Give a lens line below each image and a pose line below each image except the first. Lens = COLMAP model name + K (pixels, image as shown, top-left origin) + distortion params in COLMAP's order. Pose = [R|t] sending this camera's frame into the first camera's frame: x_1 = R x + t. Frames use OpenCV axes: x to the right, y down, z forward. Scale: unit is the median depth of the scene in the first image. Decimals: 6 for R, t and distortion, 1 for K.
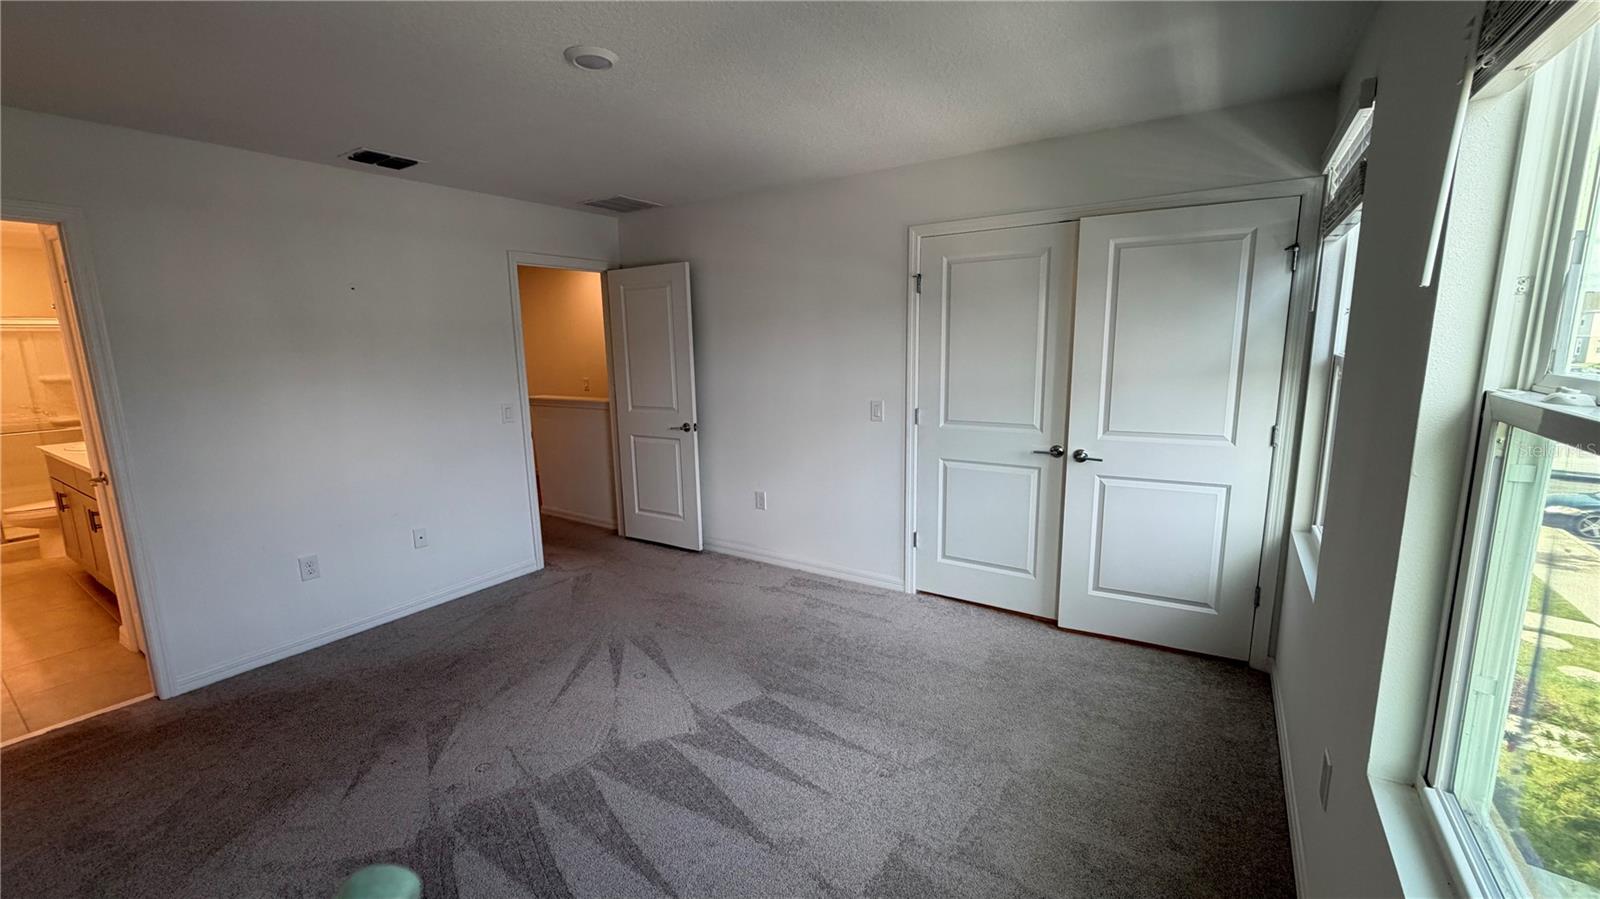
lens RADIAL K [[636.9, 0, 800.5], [0, 636.9, 450.3], [0, 0, 1]] dist [-0.001680, 0.000915]
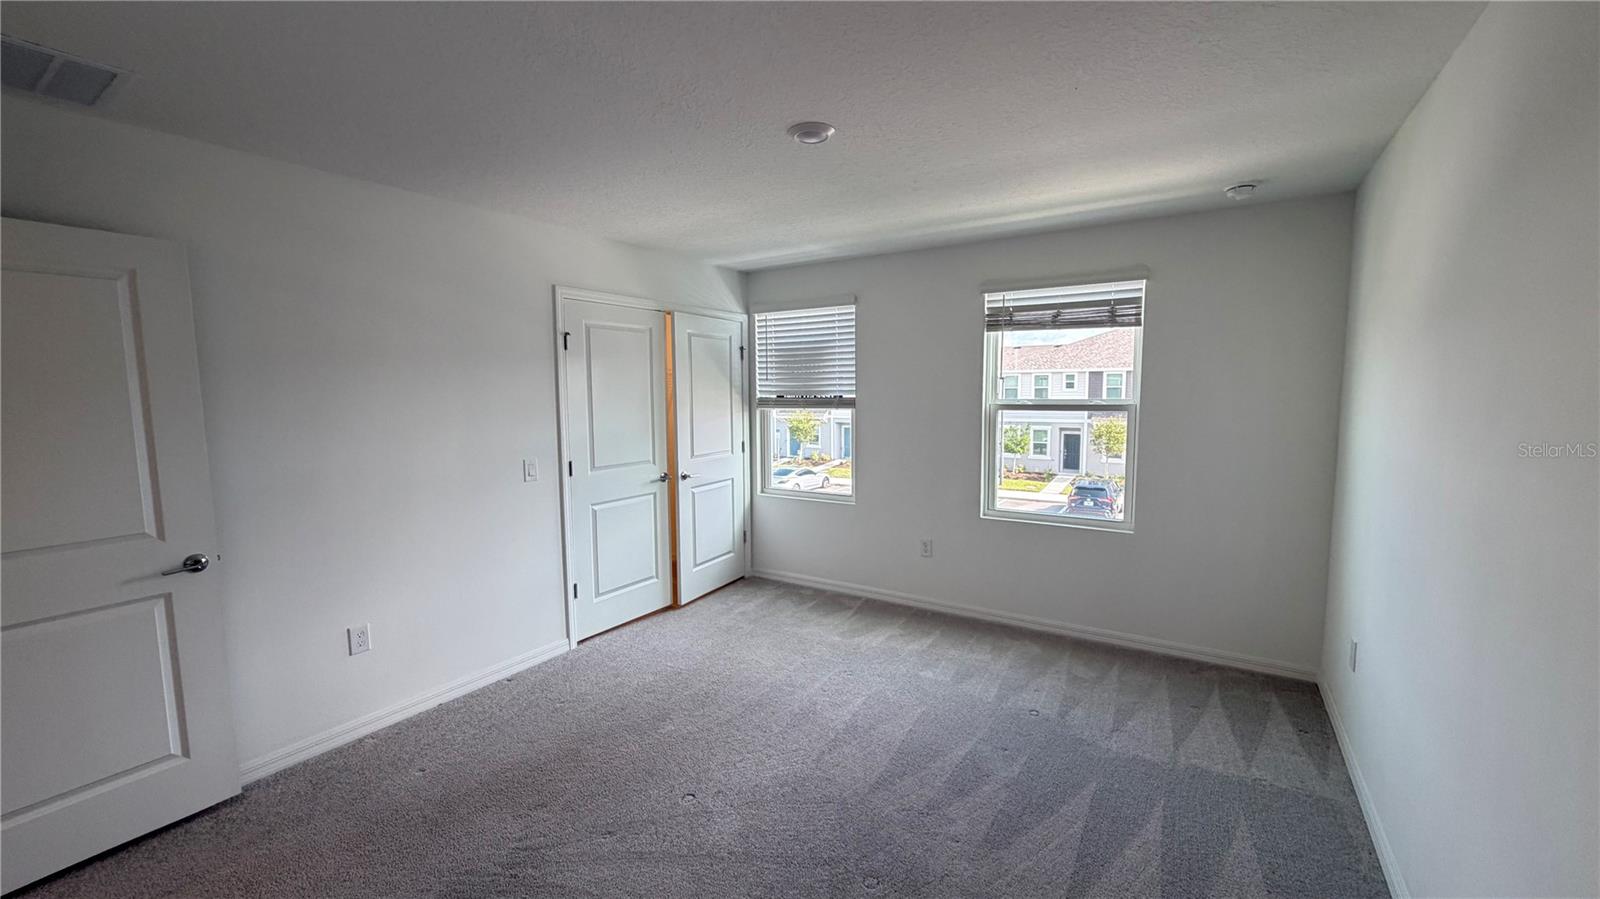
lens RADIAL K [[636.9, 0, 795.7], [0, 636.9, 449.1], [0, 0, 1]] dist [-0.001680, 0.000915]
pose [[-0.008384, -0.073962, 0.997226, -0.882123], [0.178625, 0.981110, 0.074269, -0.100709], [-0.983882, 0.178752, 0.004985, 0.669414]]
